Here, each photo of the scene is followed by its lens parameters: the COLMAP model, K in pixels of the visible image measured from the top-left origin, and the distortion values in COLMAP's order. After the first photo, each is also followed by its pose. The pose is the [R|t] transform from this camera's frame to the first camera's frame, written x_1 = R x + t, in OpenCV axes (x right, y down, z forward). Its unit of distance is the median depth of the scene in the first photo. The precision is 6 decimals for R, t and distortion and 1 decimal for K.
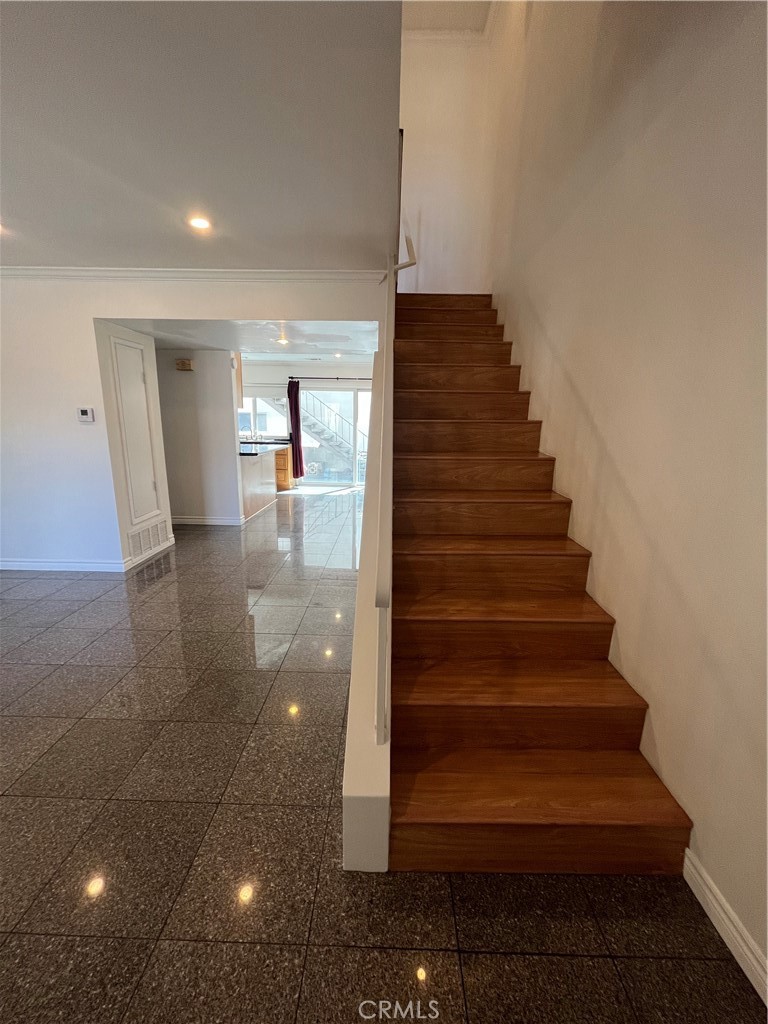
lens RADIAL K [[413.8, 0, 384.4], [0, 413.8, 509.2], [0, 0, 1]] dist [-0.002422, 0.000220]
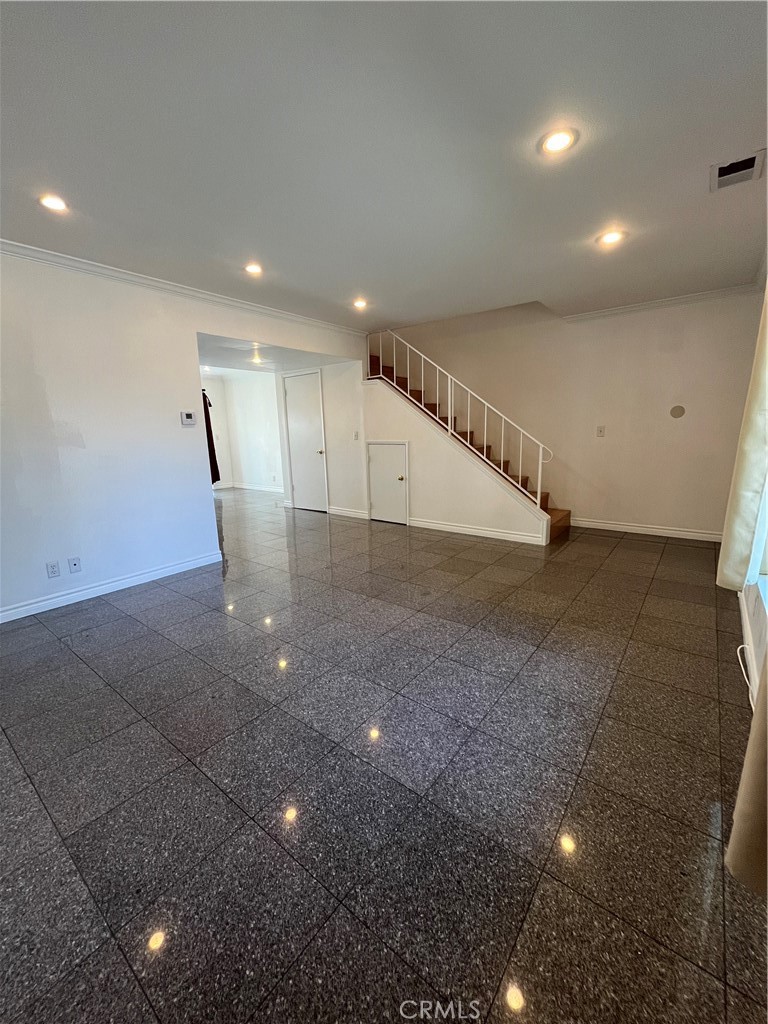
lens RADIAL K [[413.8, 0, 384.4], [0, 413.8, 509.2], [0, 0, 1]] dist [-0.002422, 0.000220]
pose [[0.596770, -0.183725, 0.781096, -1.054329], [0.203485, 0.976265, 0.074166, 0.021917], [-0.776183, 0.114682, 0.619991, -0.031016]]
